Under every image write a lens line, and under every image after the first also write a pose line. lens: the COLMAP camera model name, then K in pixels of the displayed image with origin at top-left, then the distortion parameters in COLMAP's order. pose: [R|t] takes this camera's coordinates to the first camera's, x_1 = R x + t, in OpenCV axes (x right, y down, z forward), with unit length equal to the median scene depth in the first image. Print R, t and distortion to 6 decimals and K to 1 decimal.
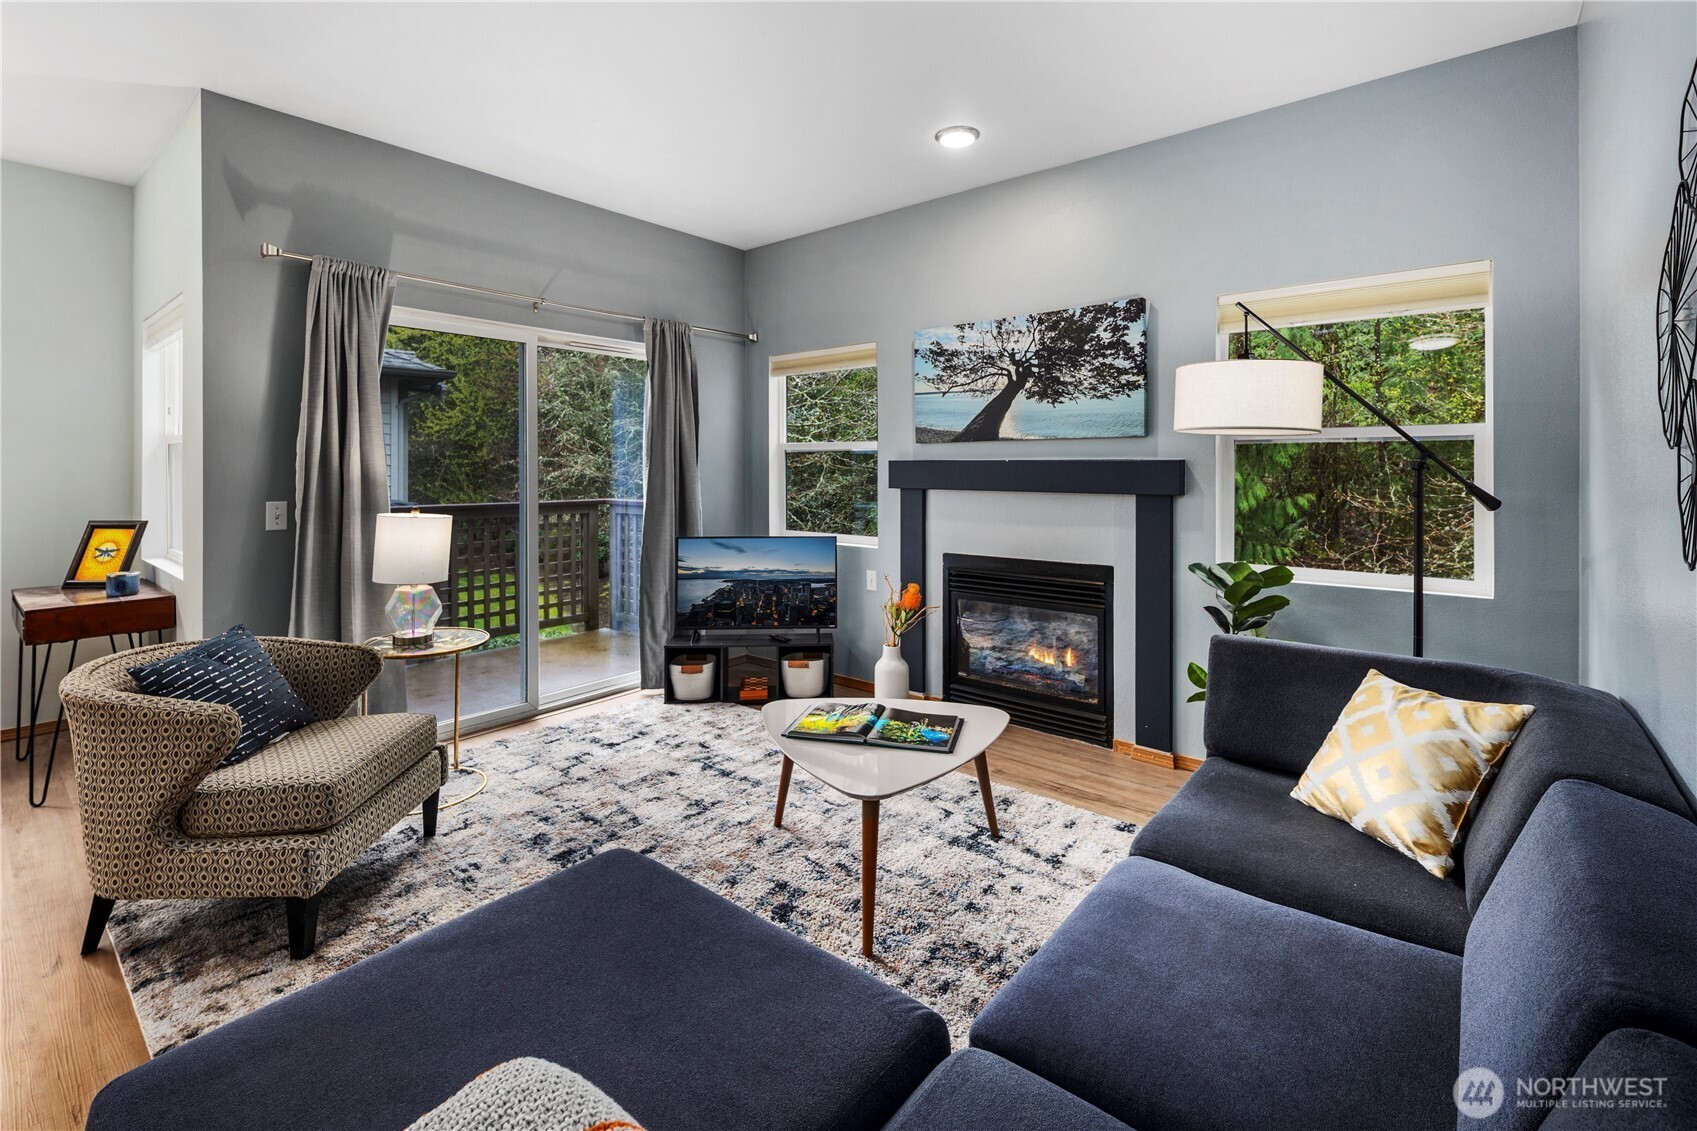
lens RADIAL K [[740.1, 0, 847.0], [0, 740.1, 473.1], [0, 0, 1]] dist [-0.001025, -0.000306]
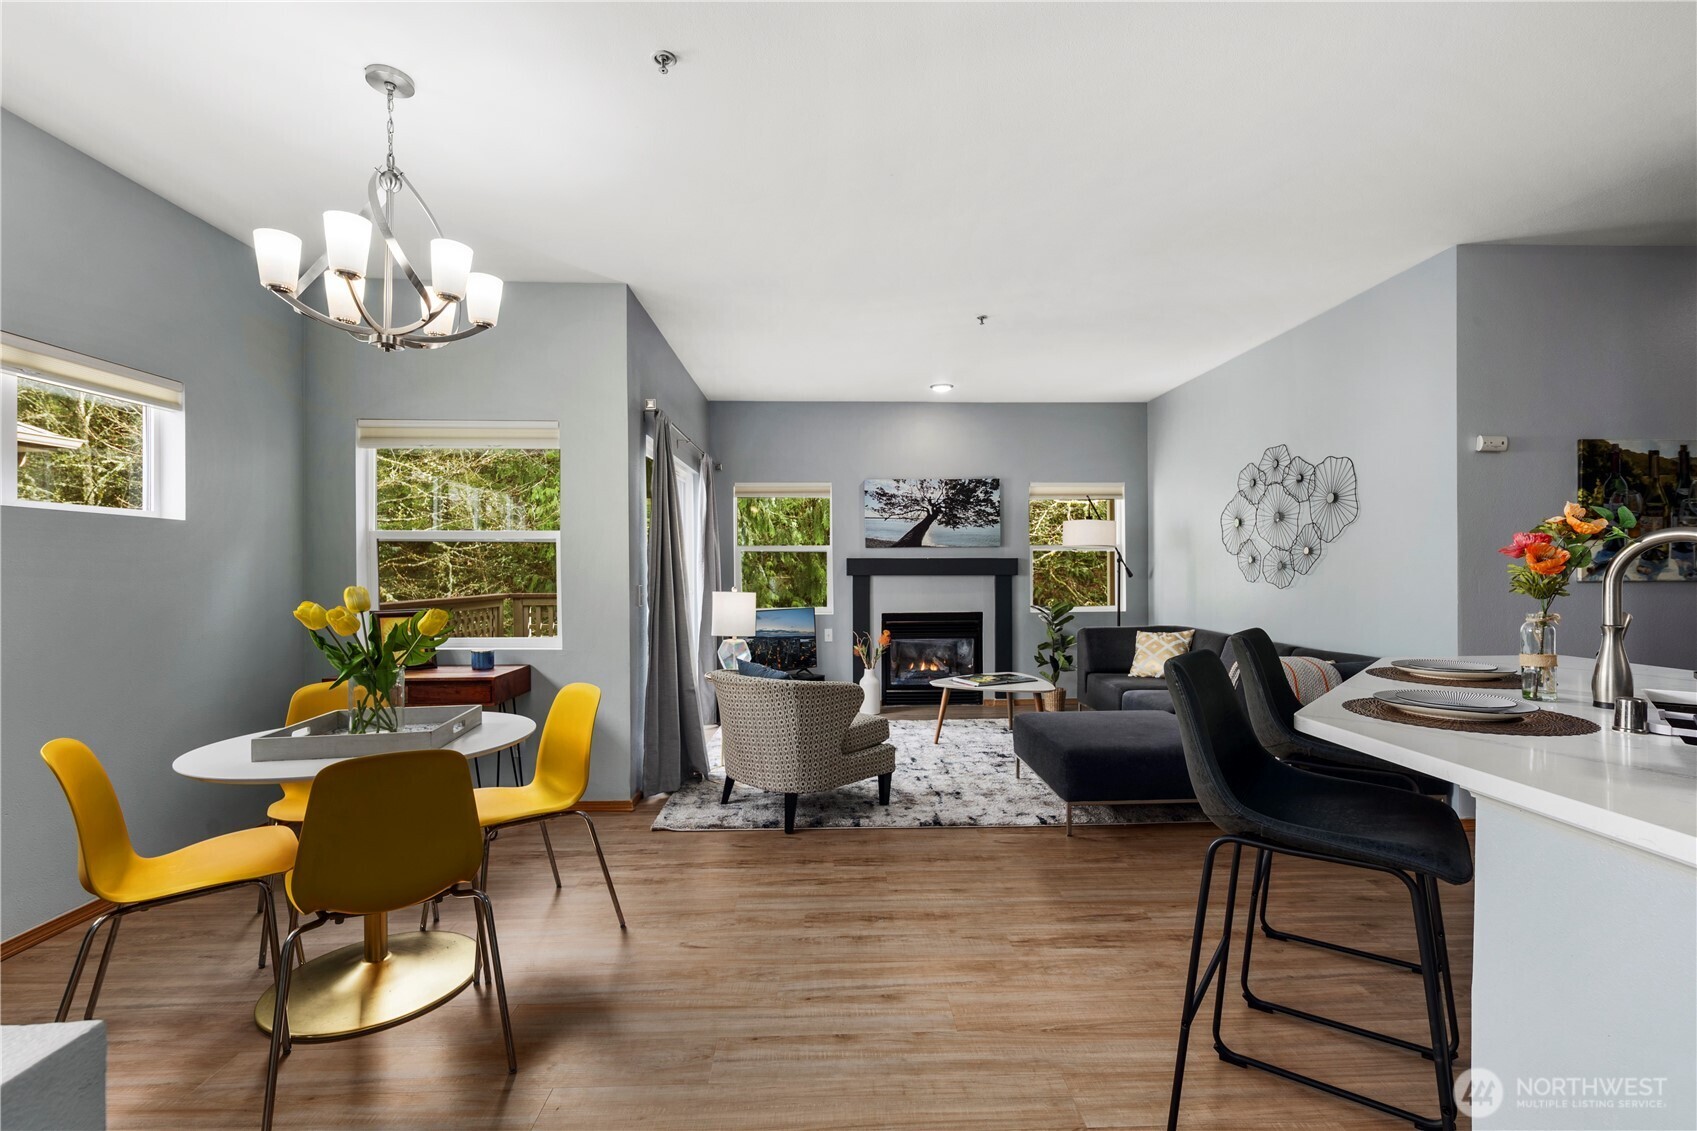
lens RADIAL K [[742.5, 0, 847.9], [0, 742.5, 570.5], [0, 0, 1]] dist [-0.001598, -0.000336]
pose [[0.750252, -0.006870, 0.661116, -1.124611], [0.009871, 0.999951, -0.000811, 0.012141], [-0.661078, 0.007134, 0.750283, -0.230780]]
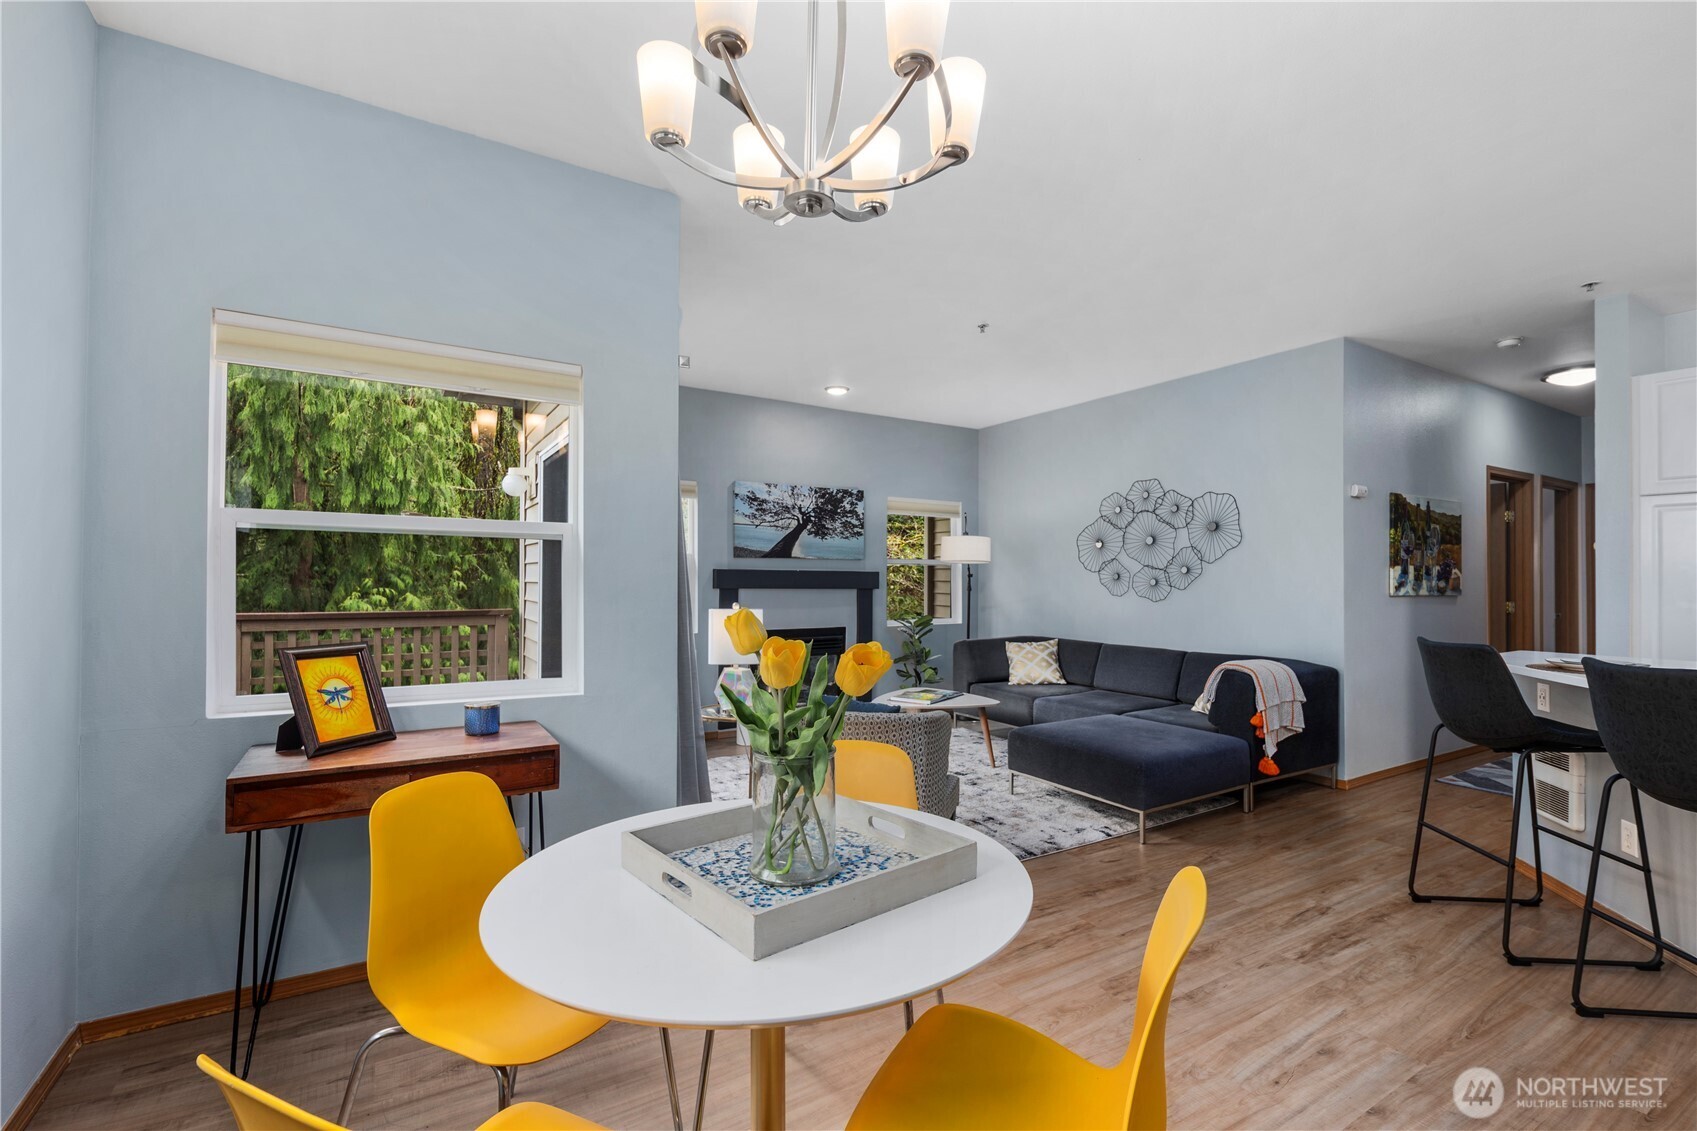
lens RADIAL K [[742.5, 0, 847.9], [0, 742.5, 570.5], [0, 0, 1]] dist [-0.001598, -0.000336]
pose [[0.326173, 0.014276, 0.945202, -1.338614], [0.000759, 0.999882, -0.015364, 0.009170], [-0.945310, 0.005728, 0.326124, 0.339764]]
